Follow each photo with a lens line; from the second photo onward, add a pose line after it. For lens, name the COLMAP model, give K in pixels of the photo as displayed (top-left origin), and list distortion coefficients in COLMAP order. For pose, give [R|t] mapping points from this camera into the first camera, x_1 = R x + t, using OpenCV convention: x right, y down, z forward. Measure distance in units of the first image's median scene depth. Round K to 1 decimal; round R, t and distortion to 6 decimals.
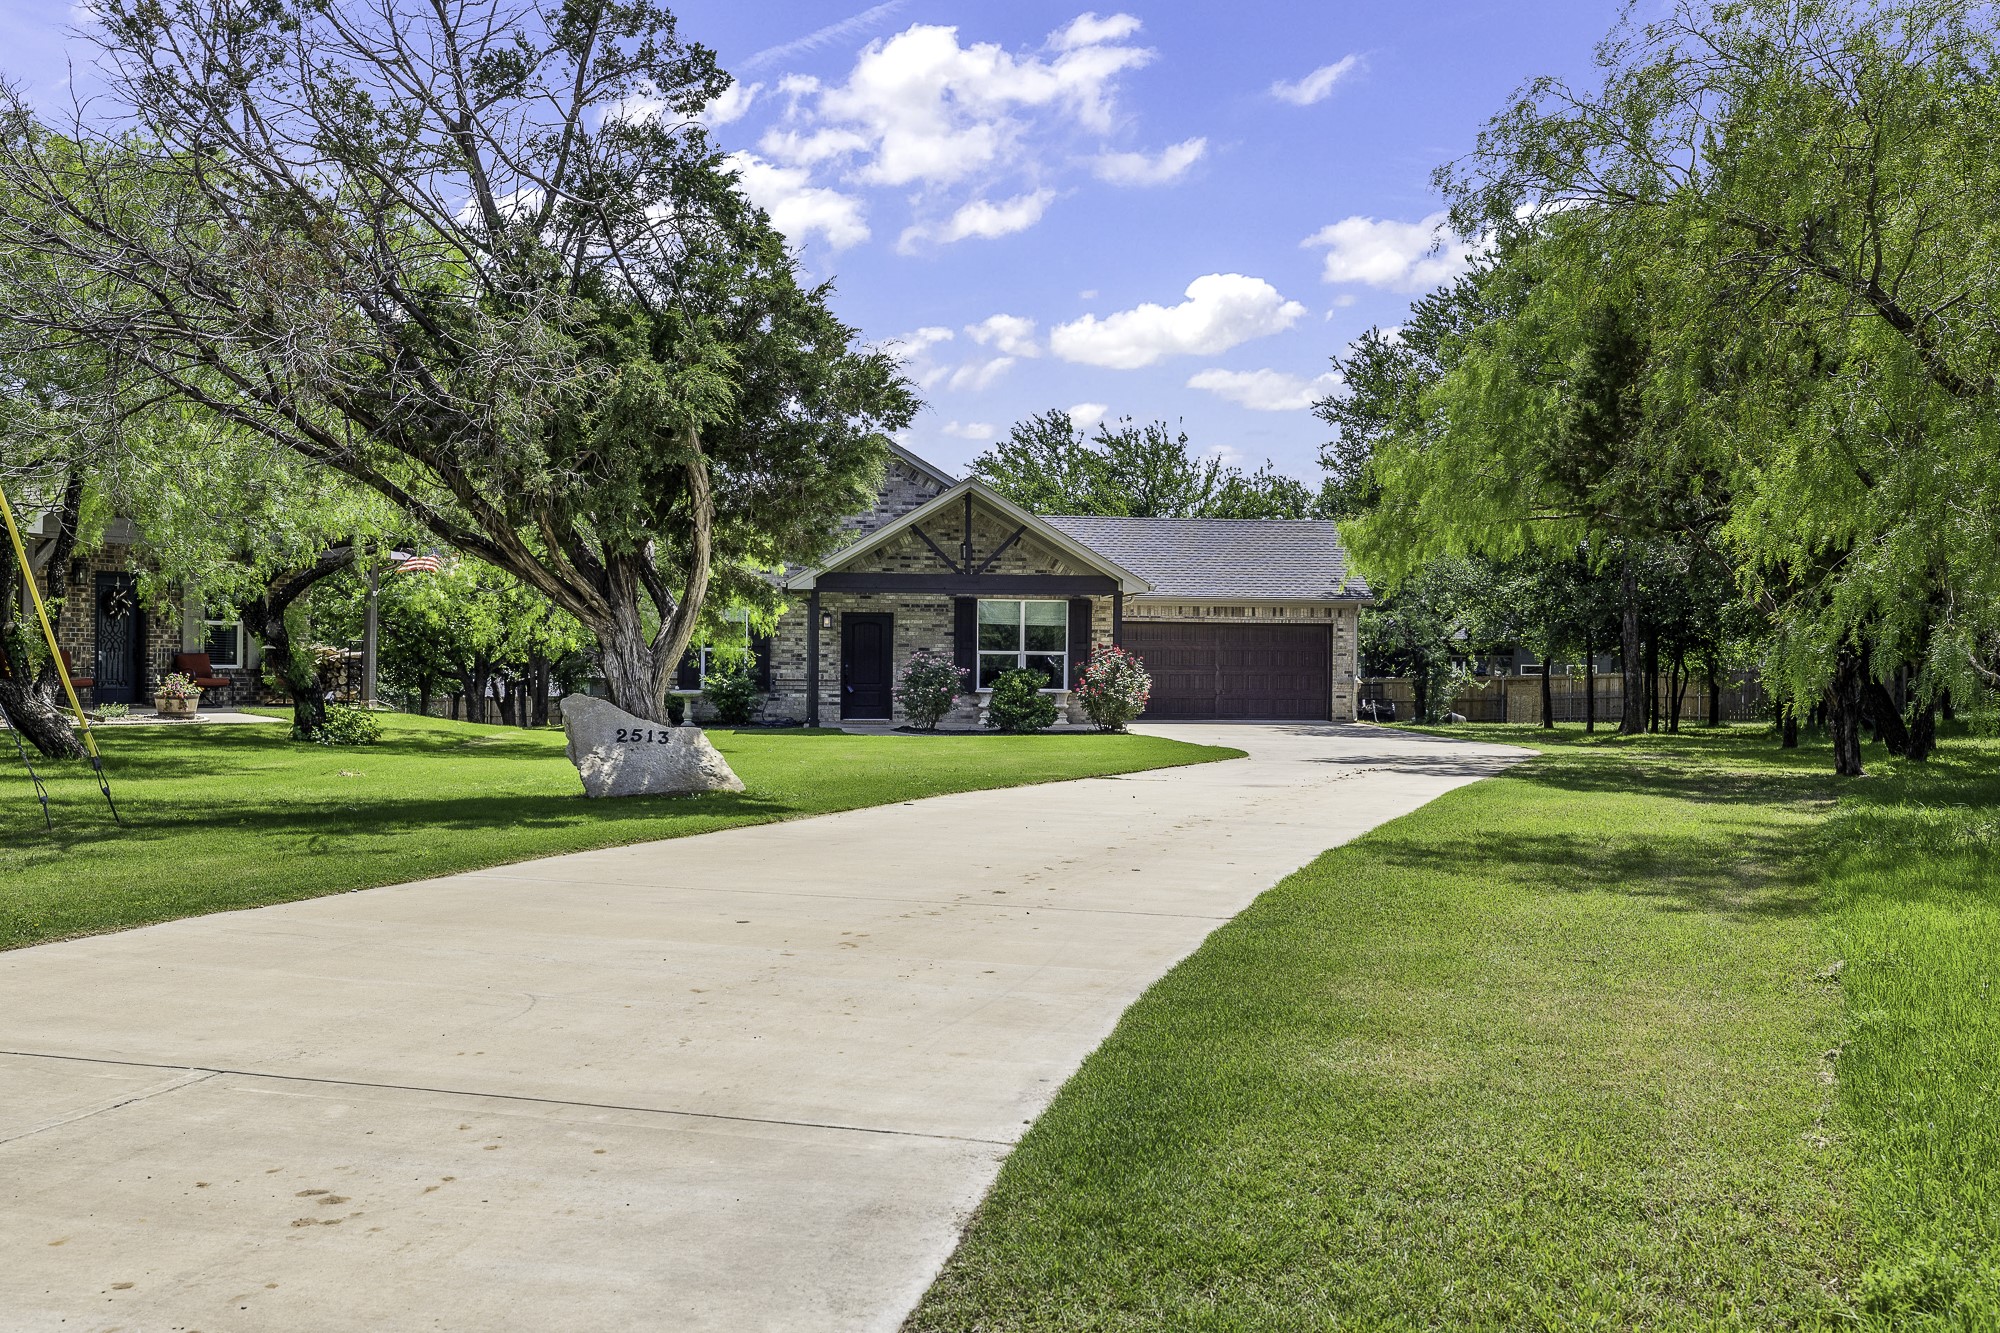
lens RADIAL K [[1982.3, 0, 1000.0], [0, 1982.3, 666.5], [0, 0, 1]] dist [0.009559, 0.007945]
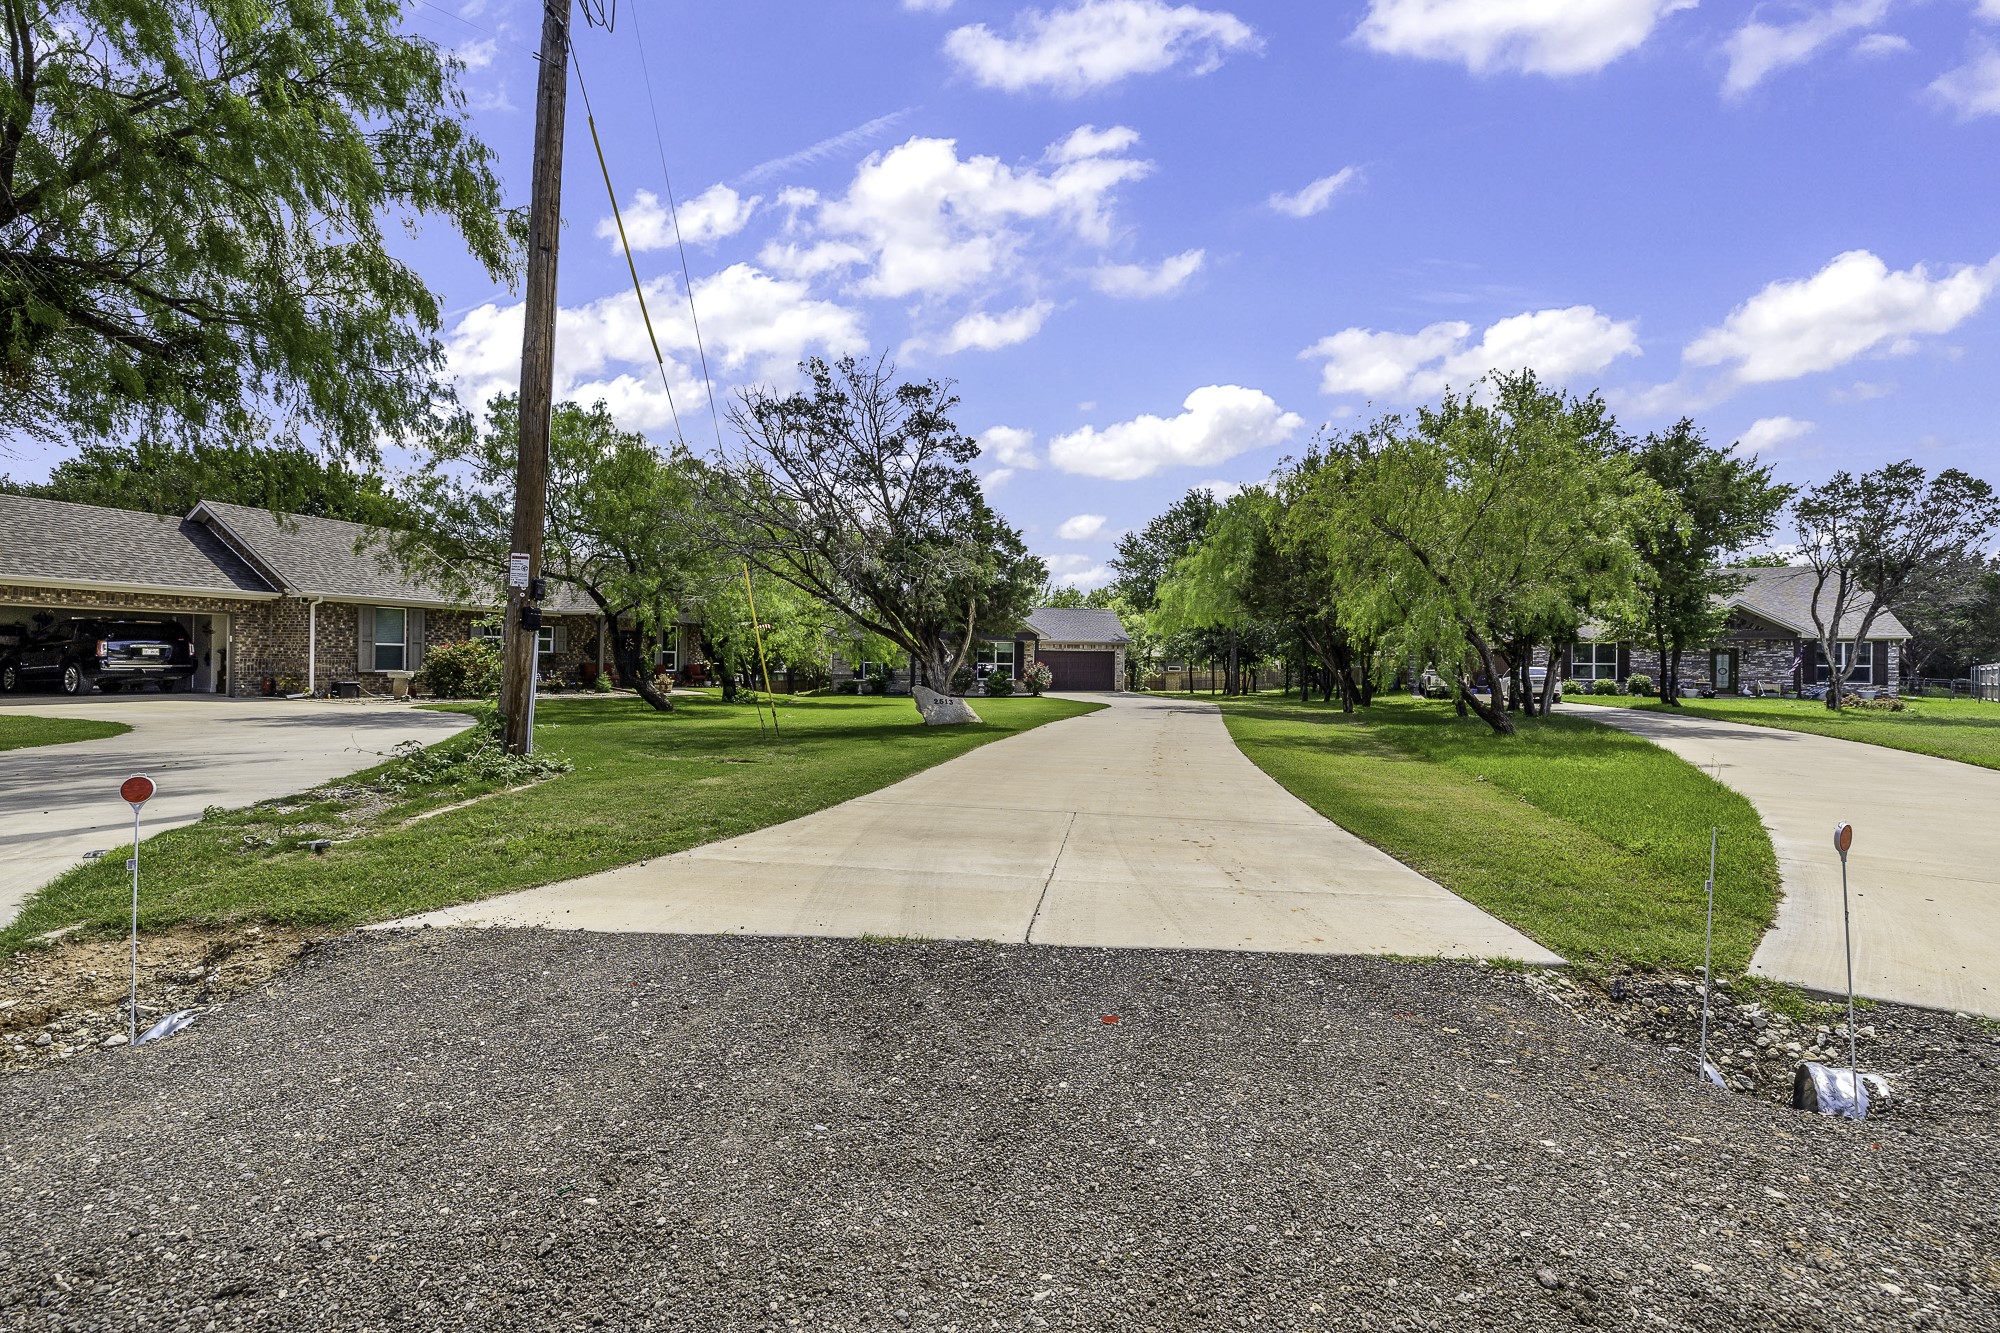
lens RADIAL K [[859.0, 0, 999.0], [0, 859.0, 687.8], [0, 0, 1]] dist [-0.000346, -0.000271]
pose [[0.995055, -0.002834, 0.099284, -0.091921], [0.000224, 0.999654, 0.026288, -0.005218], [-0.099324, -0.026136, 0.994712, -0.056424]]
